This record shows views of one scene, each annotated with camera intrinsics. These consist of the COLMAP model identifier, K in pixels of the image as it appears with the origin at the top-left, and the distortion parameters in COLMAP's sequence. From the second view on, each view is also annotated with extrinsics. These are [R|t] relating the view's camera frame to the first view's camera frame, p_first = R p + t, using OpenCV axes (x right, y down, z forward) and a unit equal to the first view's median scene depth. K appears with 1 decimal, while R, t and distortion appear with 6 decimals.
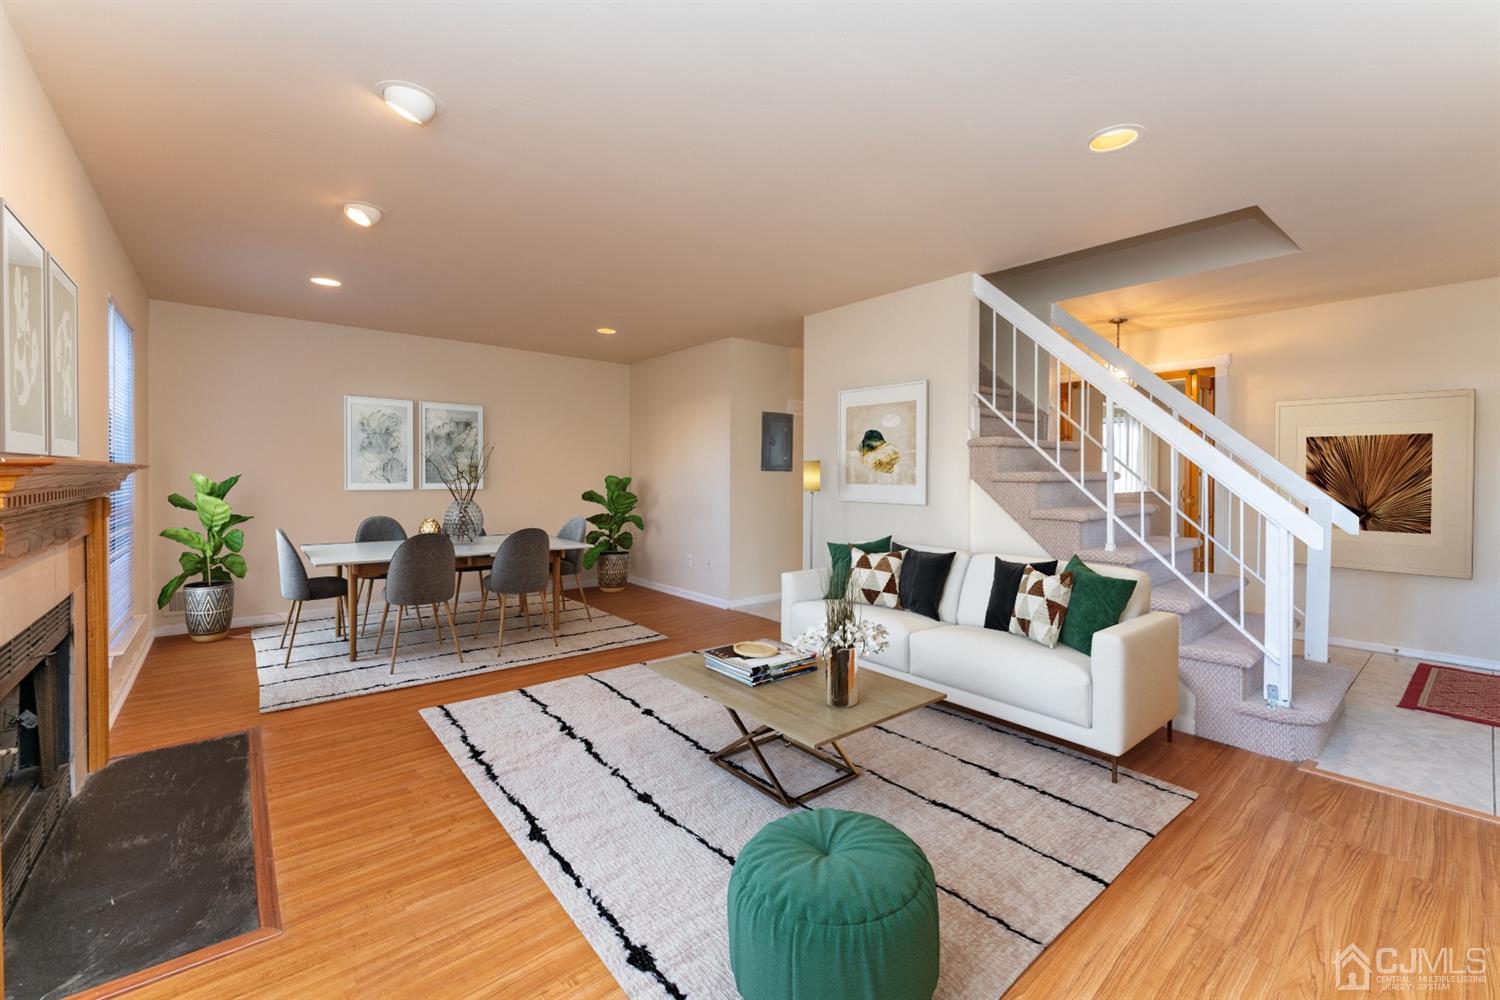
lens RADIAL K [[628.8, 0, 757.8], [0, 628.8, 493.8], [0, 0, 1]] dist [0.000397, -0.000020]
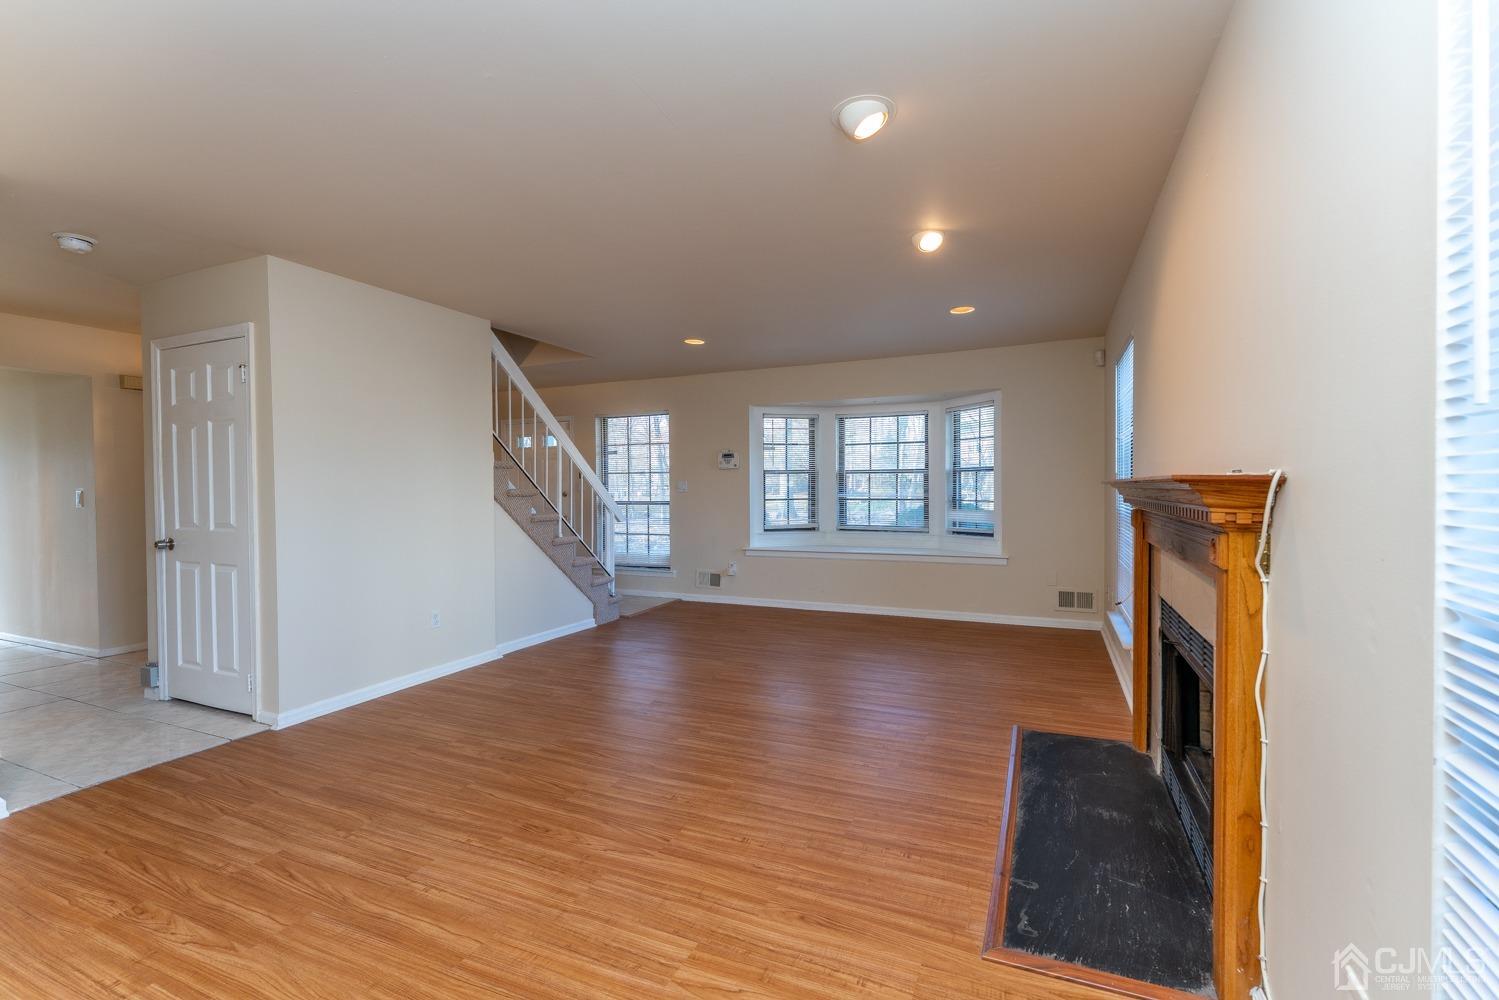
lens RADIAL K [[628.4, 0, 757.2], [0, 628.4, 493.8], [0, 0, 1]] dist [0.000397, -0.000020]
pose [[-0.433544, -0.010478, 0.901071, -1.228317], [0.021864, 0.999516, 0.022142, -0.024145], [-0.900867, 0.029301, -0.433105, 1.445507]]
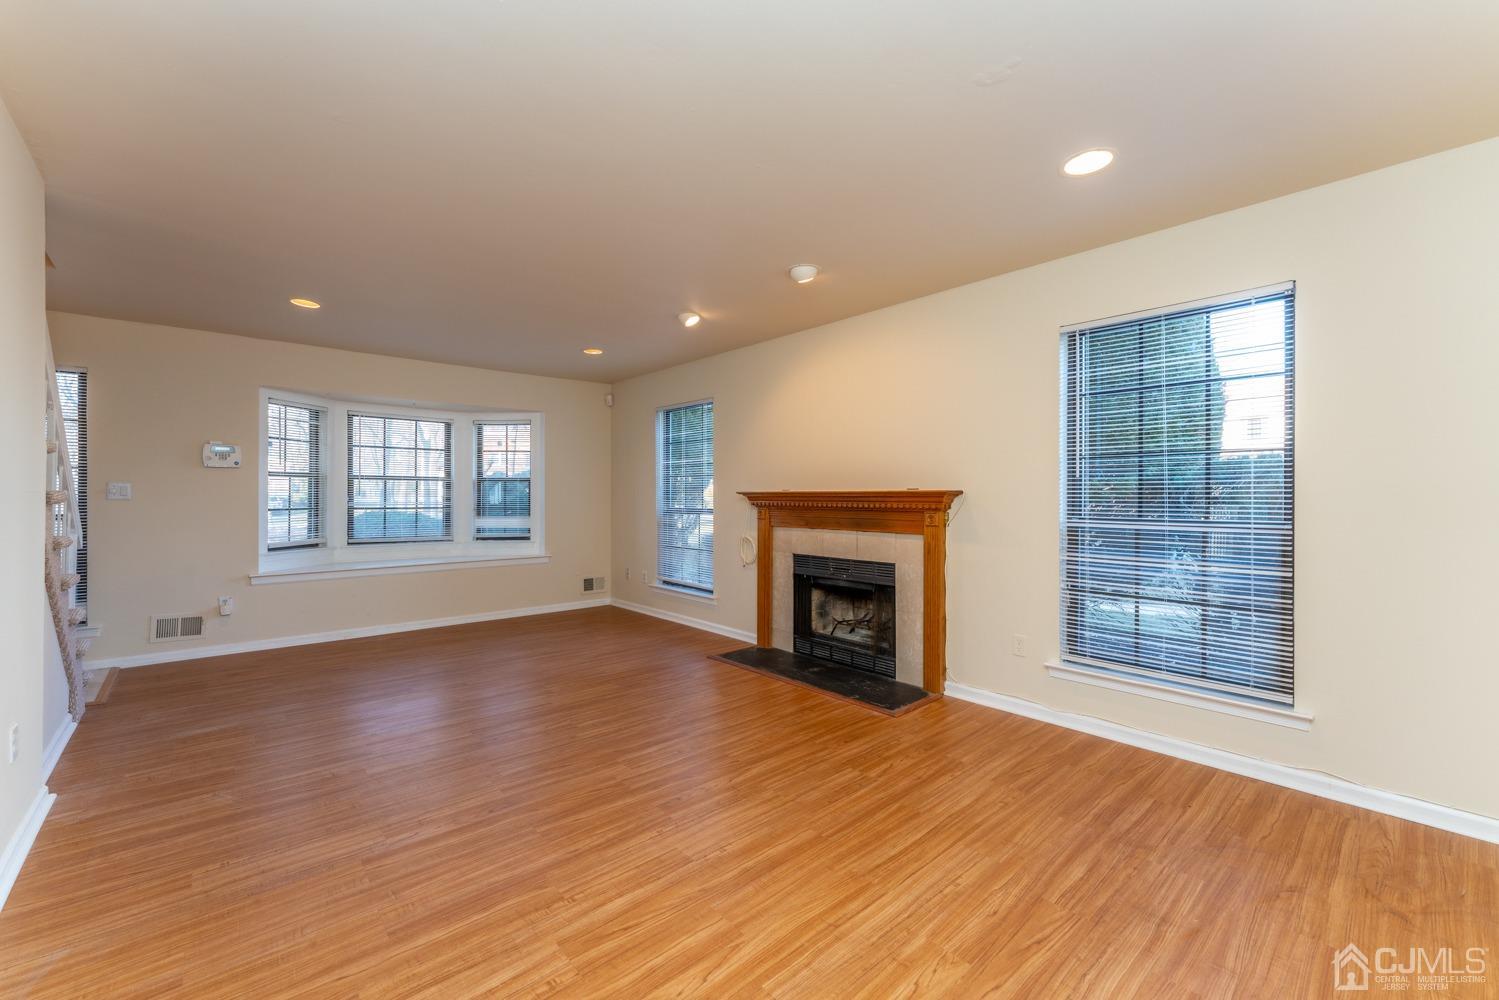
lens RADIAL K [[628.4, 0, 757.2], [0, 628.4, 493.8], [0, 0, 1]] dist [0.000397, -0.000020]
pose [[-0.999502, -0.005982, -0.030991, -0.540383], [-0.006434, 0.999874, 0.014511, -0.030559], [0.030900, 0.014704, -0.999414, 2.176357]]
